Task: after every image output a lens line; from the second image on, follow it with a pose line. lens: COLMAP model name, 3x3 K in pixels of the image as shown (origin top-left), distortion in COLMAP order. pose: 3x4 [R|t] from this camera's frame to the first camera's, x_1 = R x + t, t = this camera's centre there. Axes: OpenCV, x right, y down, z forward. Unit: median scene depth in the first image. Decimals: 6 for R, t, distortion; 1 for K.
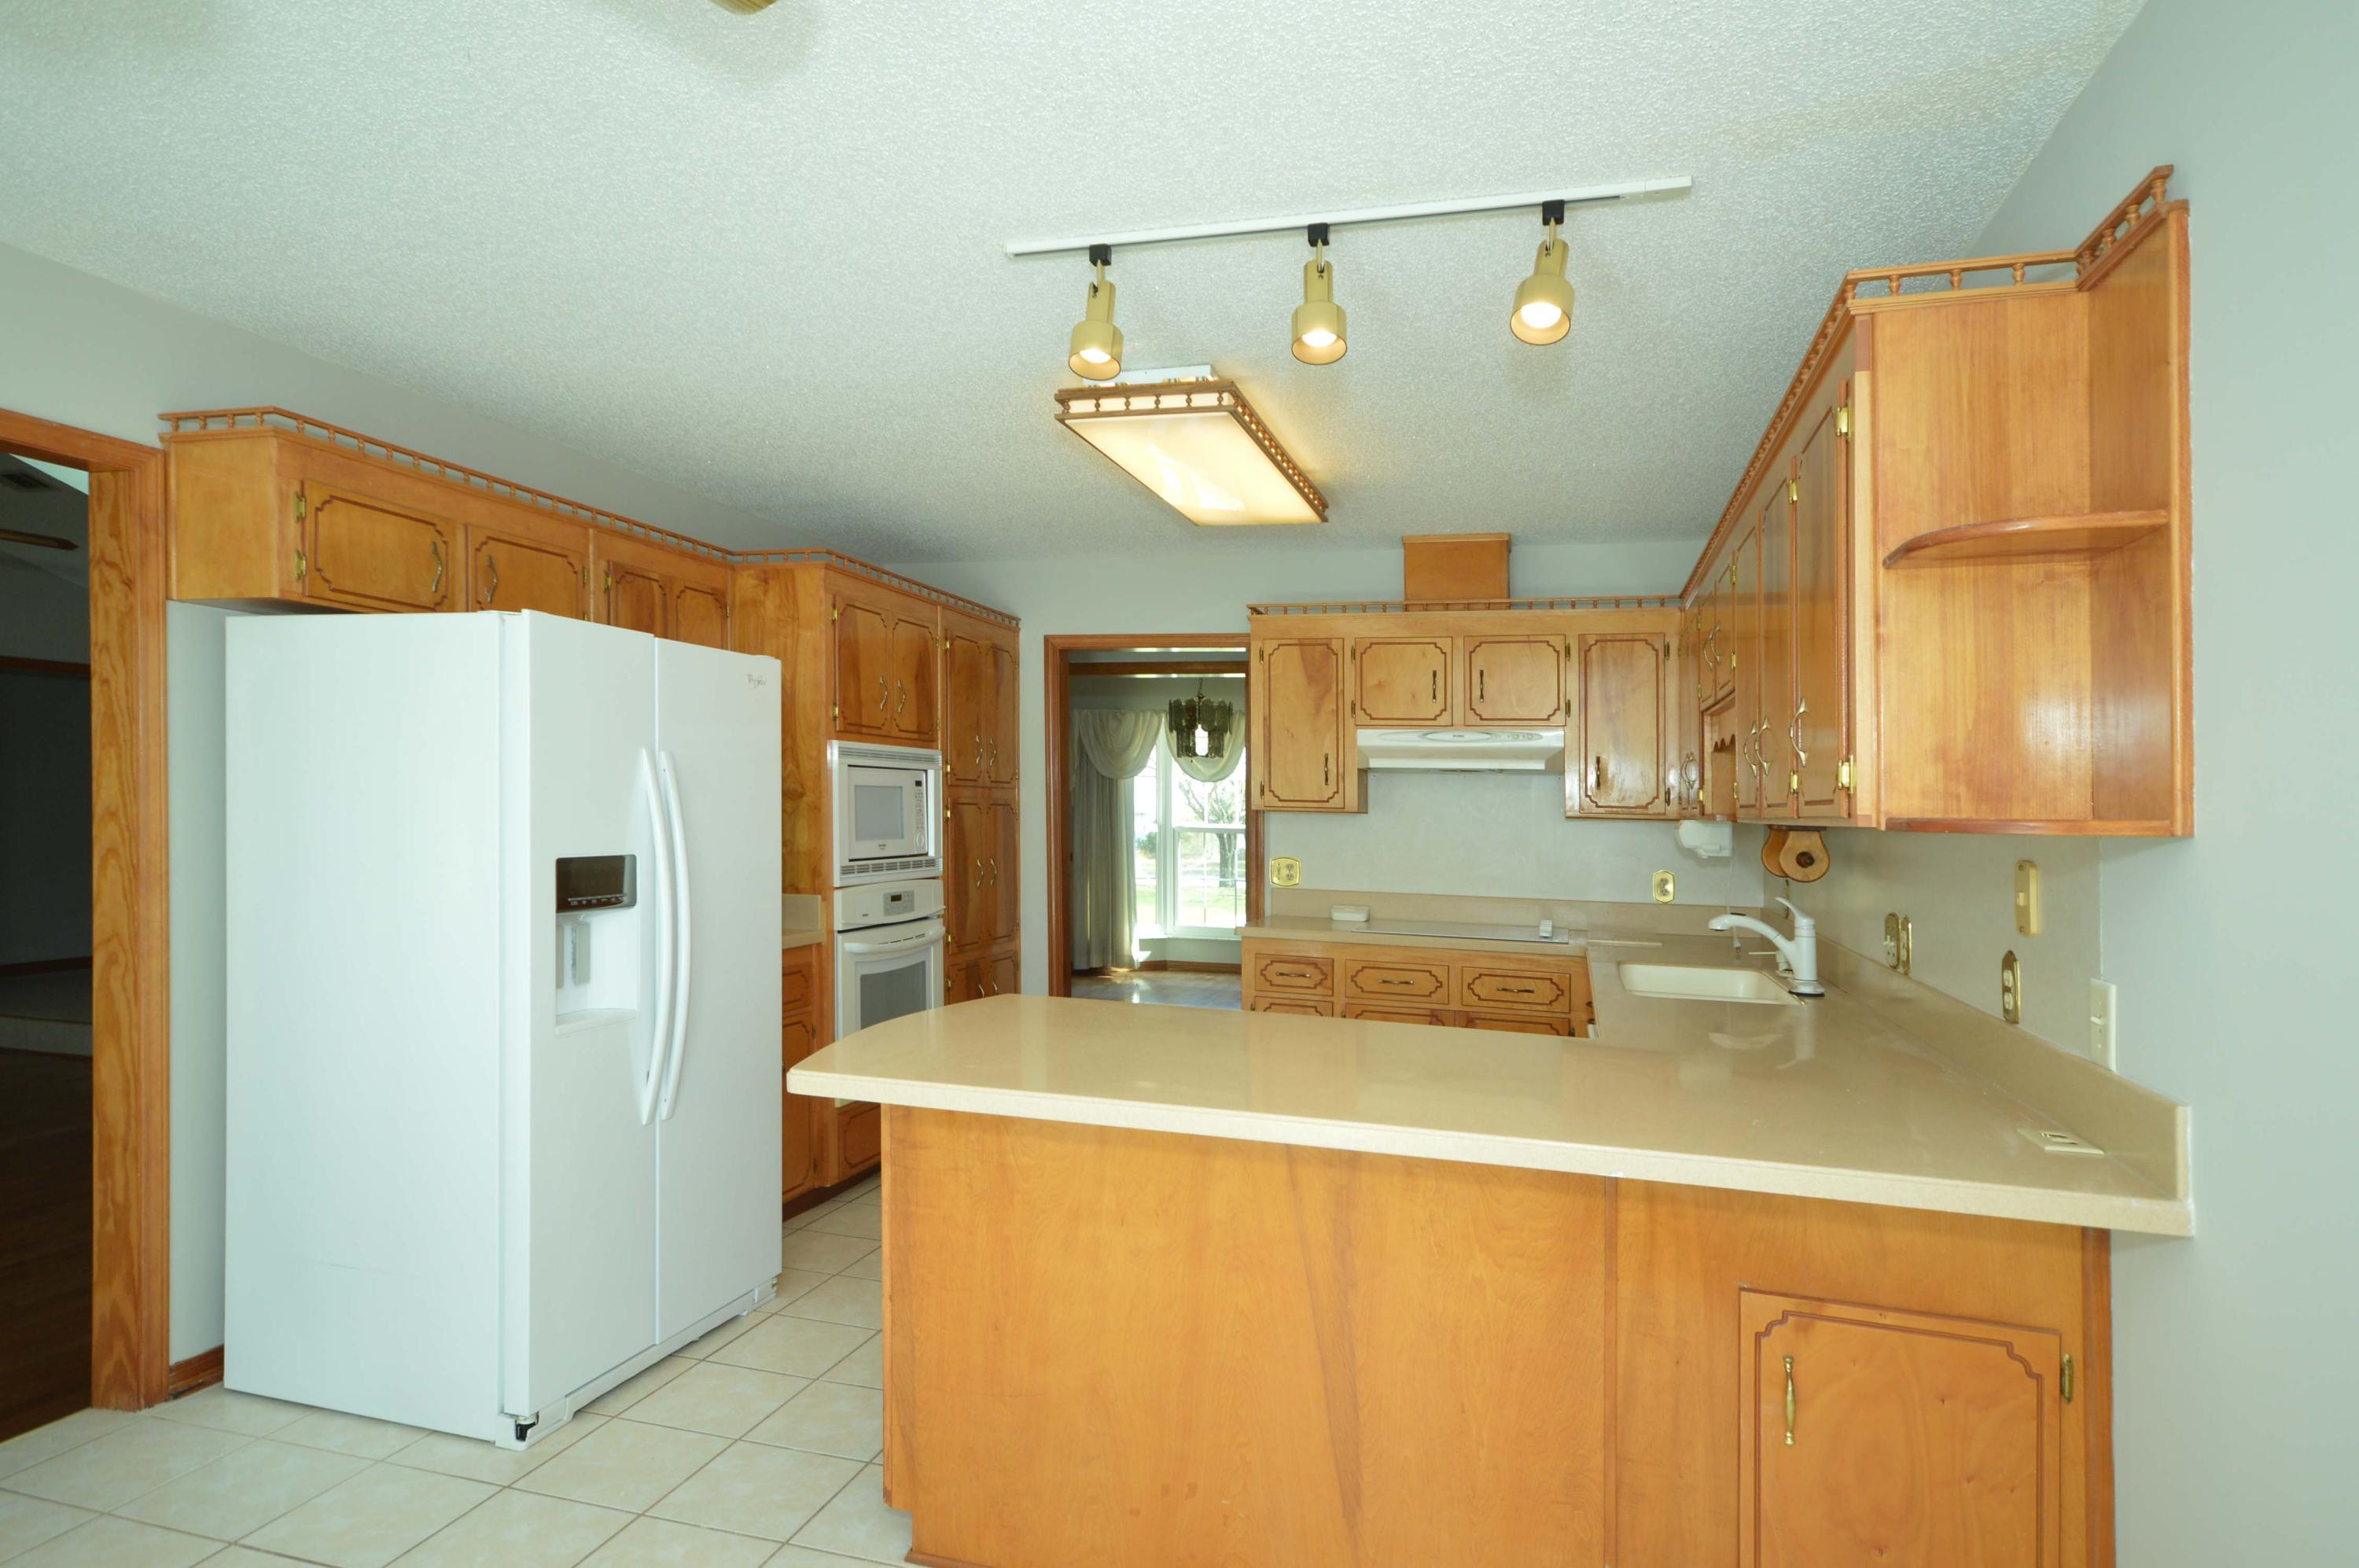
lens RADIAL K [[1318.9, 0, 1177.7], [0, 1318.9, 795.3], [0, 0, 1]] dist [0.000218, 0.000525]
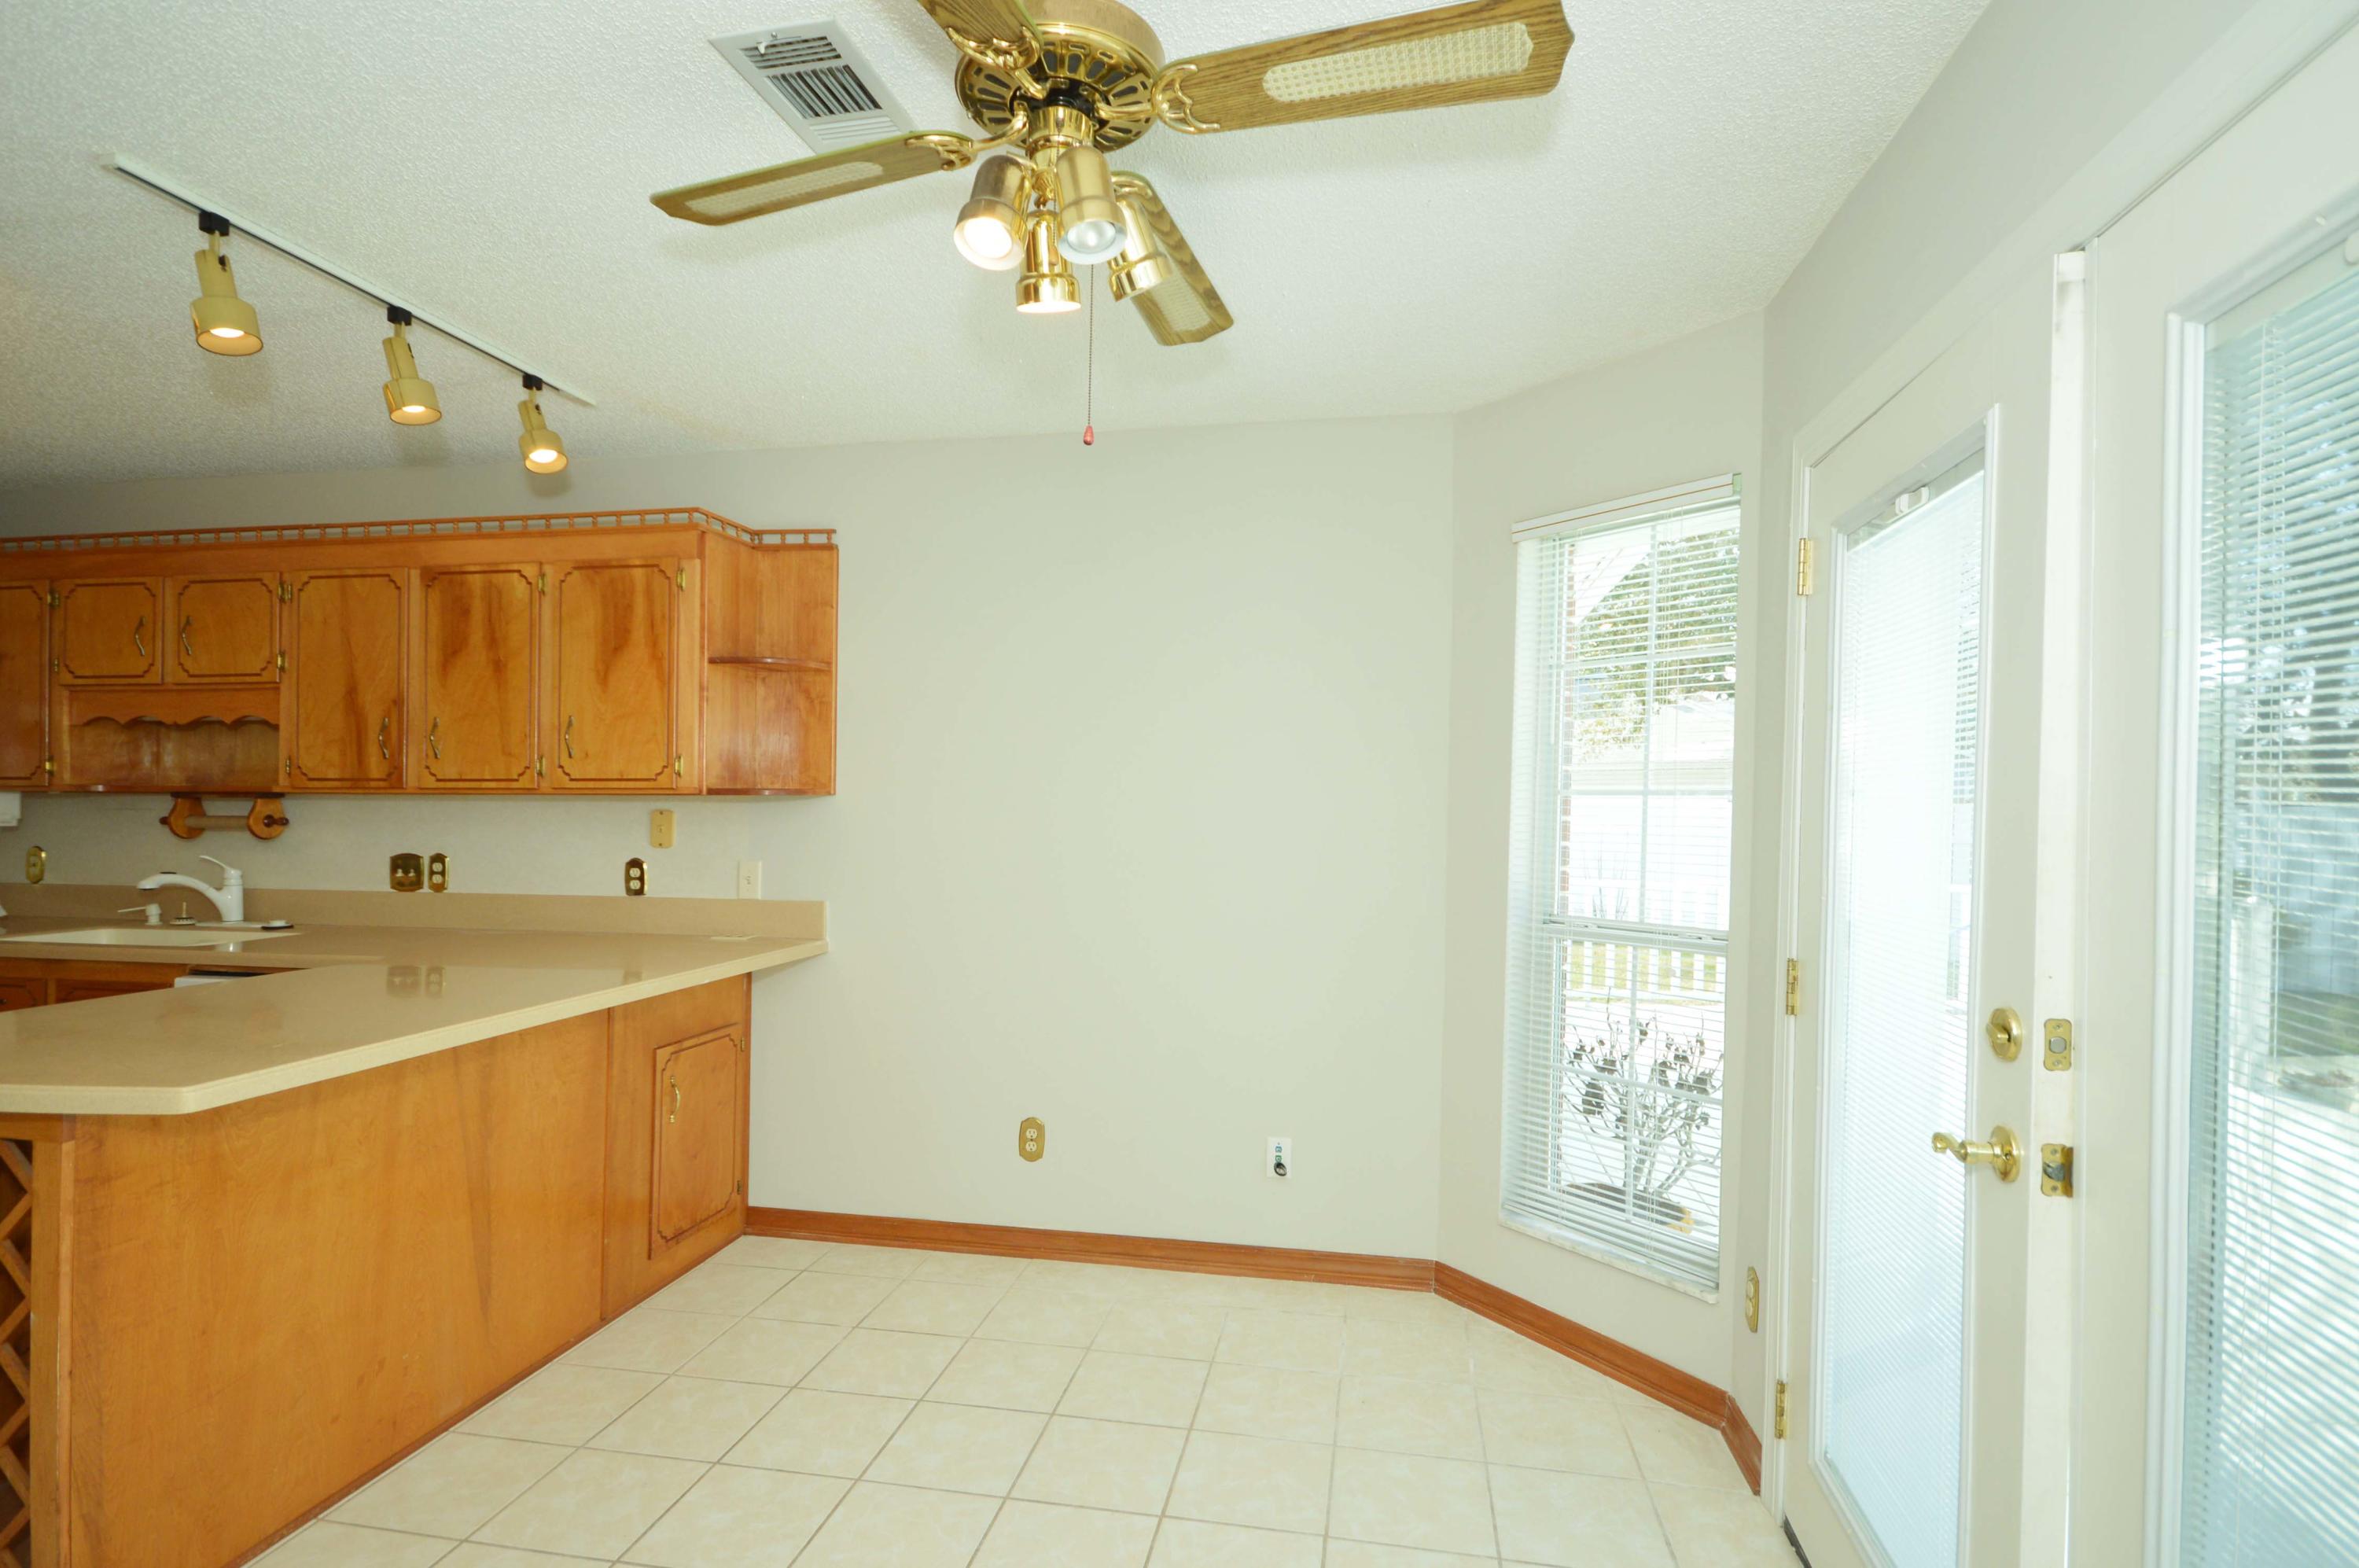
lens RADIAL K [[1147.4, 0, 1173.8], [0, 1147.4, 780.5], [0, 0, 1]] dist [-0.002535, -0.003974]
pose [[-0.098070, -0.006228, 0.995160, -0.543494], [-0.014439, 0.999884, 0.004835, -0.005352], [-0.995075, -0.013895, -0.098149, 0.204334]]
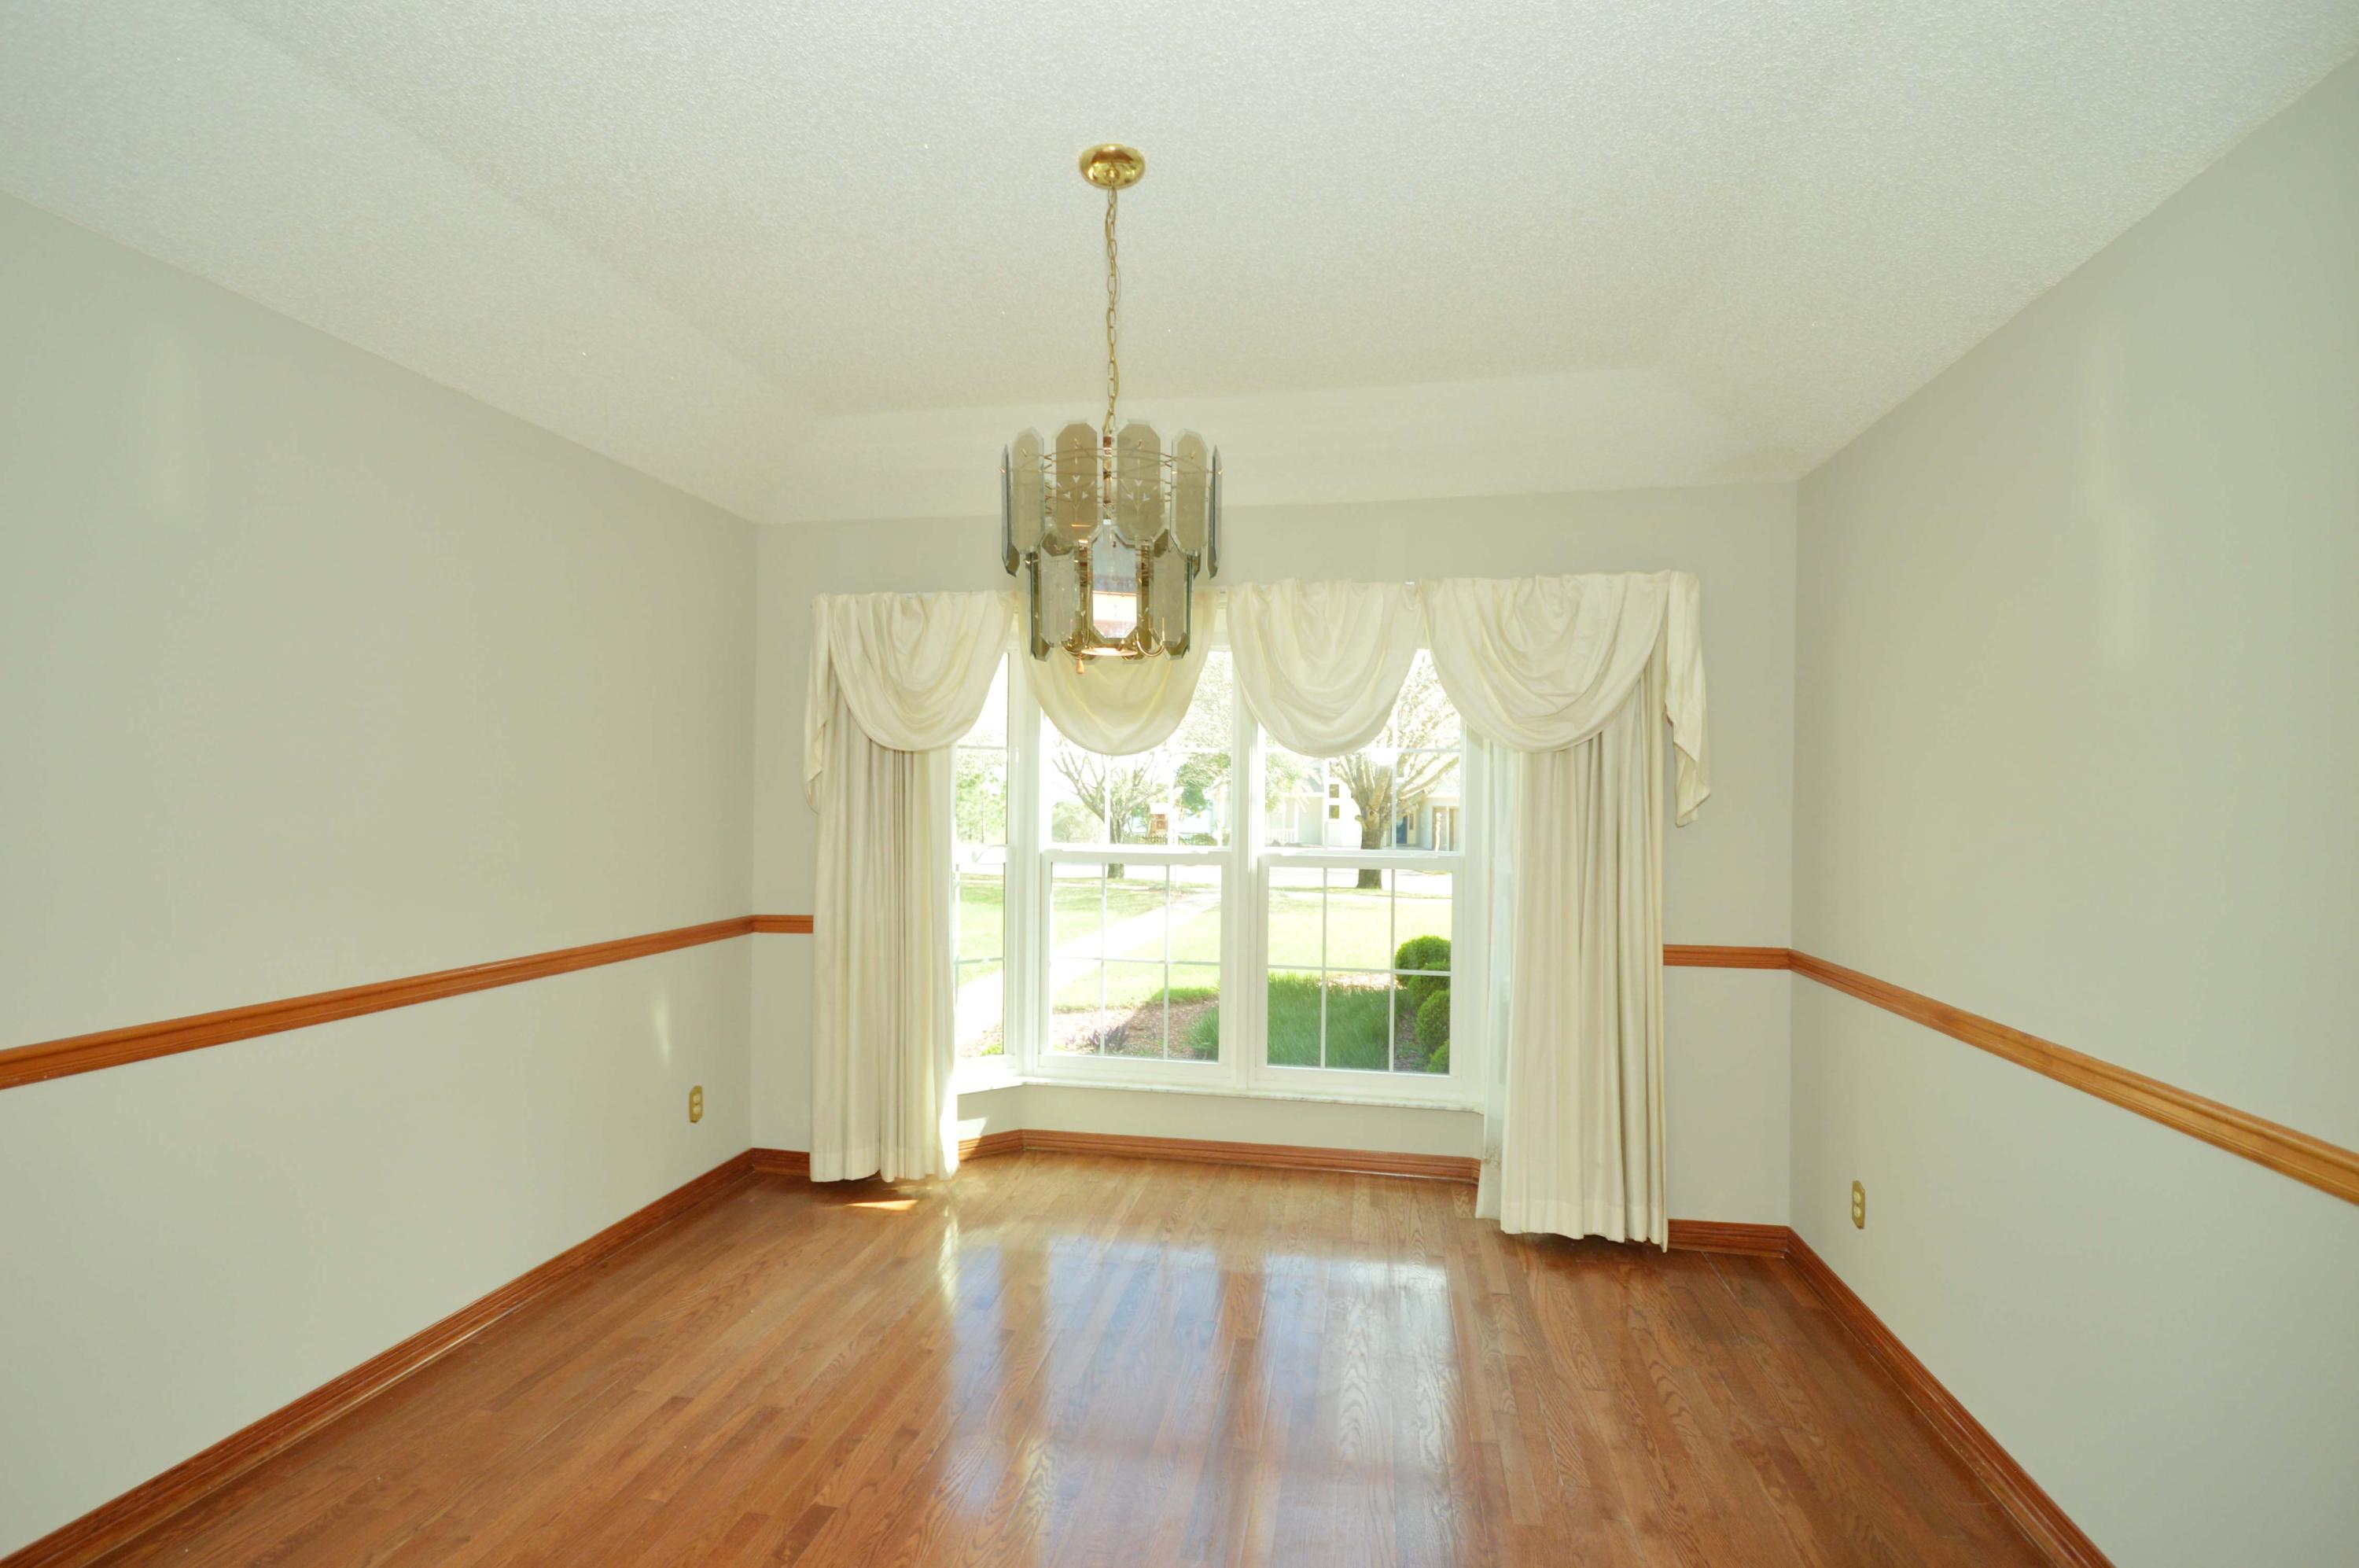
lens RADIAL K [[1088.9, 0, 1179.9], [0, 1088.9, 783.3], [0, 0, 1]] dist [0.003080, -0.003752]
pose [[0.995132, 0.017081, 0.097063, 0.022653], [-0.016233, 0.999823, -0.009514, 0.001712], [-0.097209, 0.007892, 0.995233, 1.629474]]
